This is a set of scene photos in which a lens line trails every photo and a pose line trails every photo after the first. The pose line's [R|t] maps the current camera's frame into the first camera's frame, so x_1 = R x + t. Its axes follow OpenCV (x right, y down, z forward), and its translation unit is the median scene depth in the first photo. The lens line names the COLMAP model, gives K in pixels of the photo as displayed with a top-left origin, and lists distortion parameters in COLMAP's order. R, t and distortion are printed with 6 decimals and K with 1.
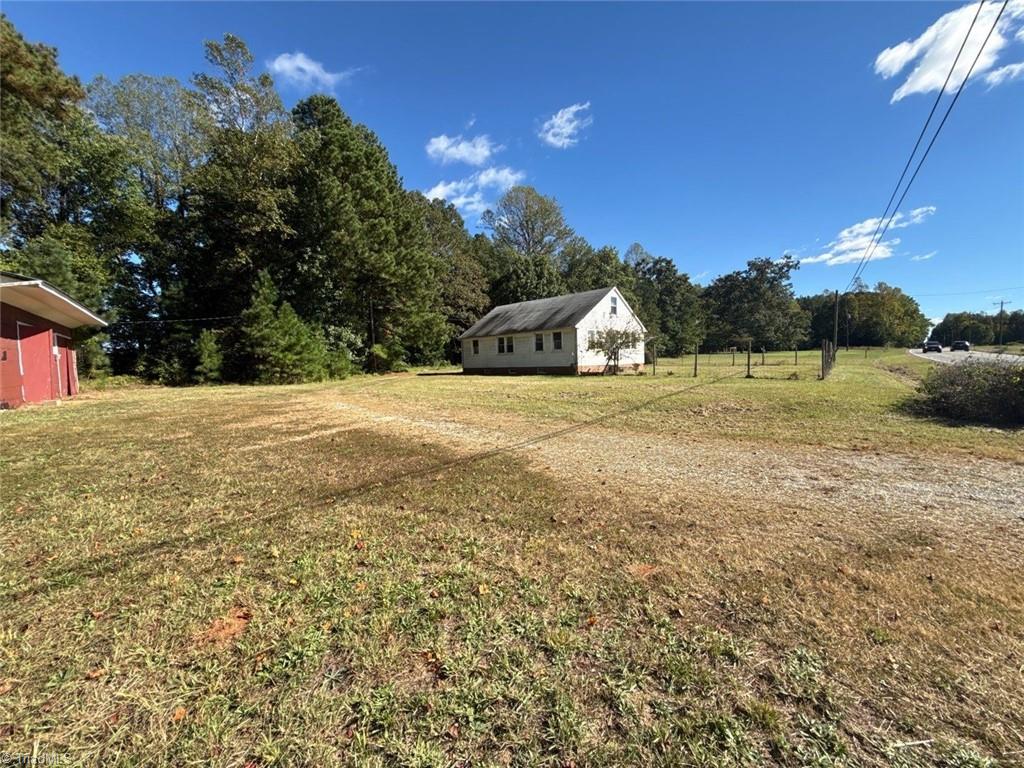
lens RADIAL K [[411.8, 0, 509.4], [0, 411.8, 387.2], [0, 0, 1]] dist [0.001740, 0.000127]
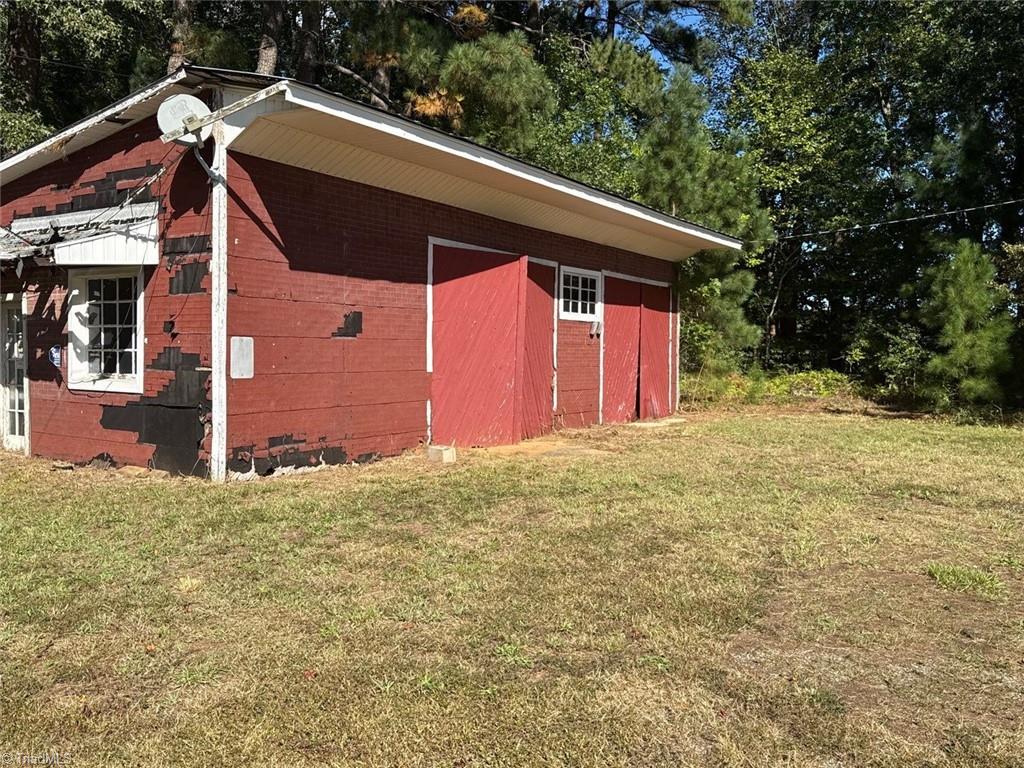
lens RADIAL K [[863.5, 0, 512.0], [0, 863.5, 384.0], [0, 0, 1]] dist [0.150373, -0.309970]
pose [[0.329547, 0.064173, -0.941956, -0.217408], [-0.074108, 0.996367, 0.041952, -0.034659], [0.941226, 0.055982, 0.333106, 0.463164]]
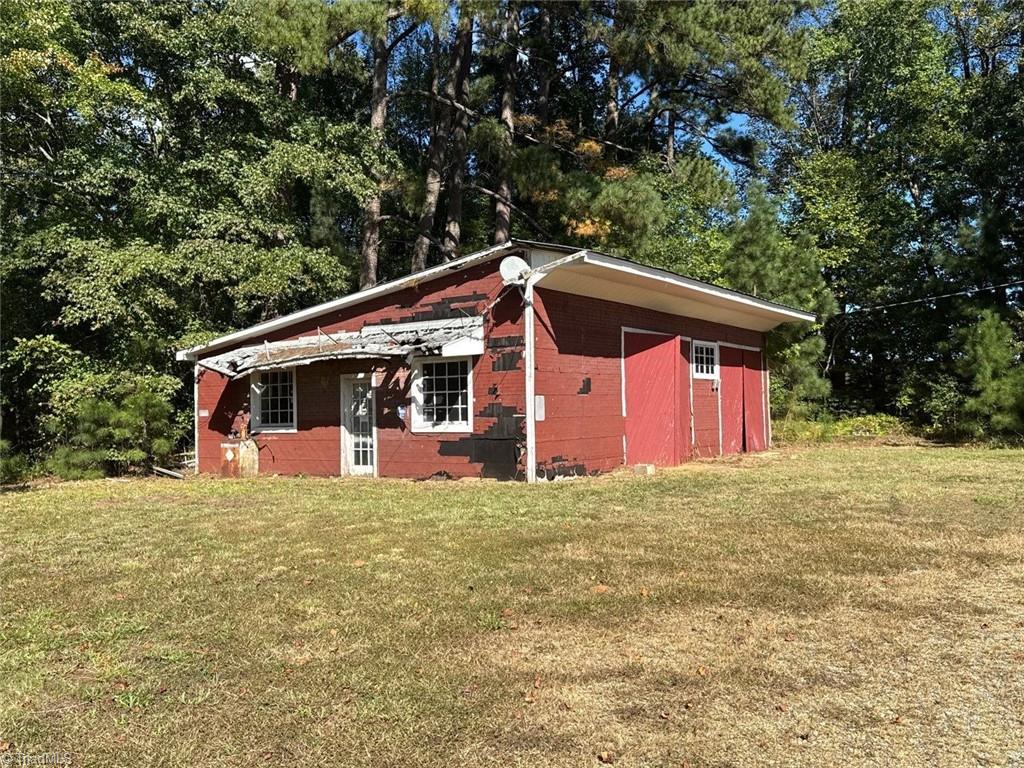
lens RADIAL K [[863.5, 0, 512.0], [0, 863.5, 384.0], [0, 0, 1]] dist [0.150373, -0.309970]
pose [[0.299959, -0.010140, -0.953898, -0.031114], [-0.045304, 0.998664, -0.024862, -0.022721], [0.952876, 0.050673, 0.299099, 0.276780]]
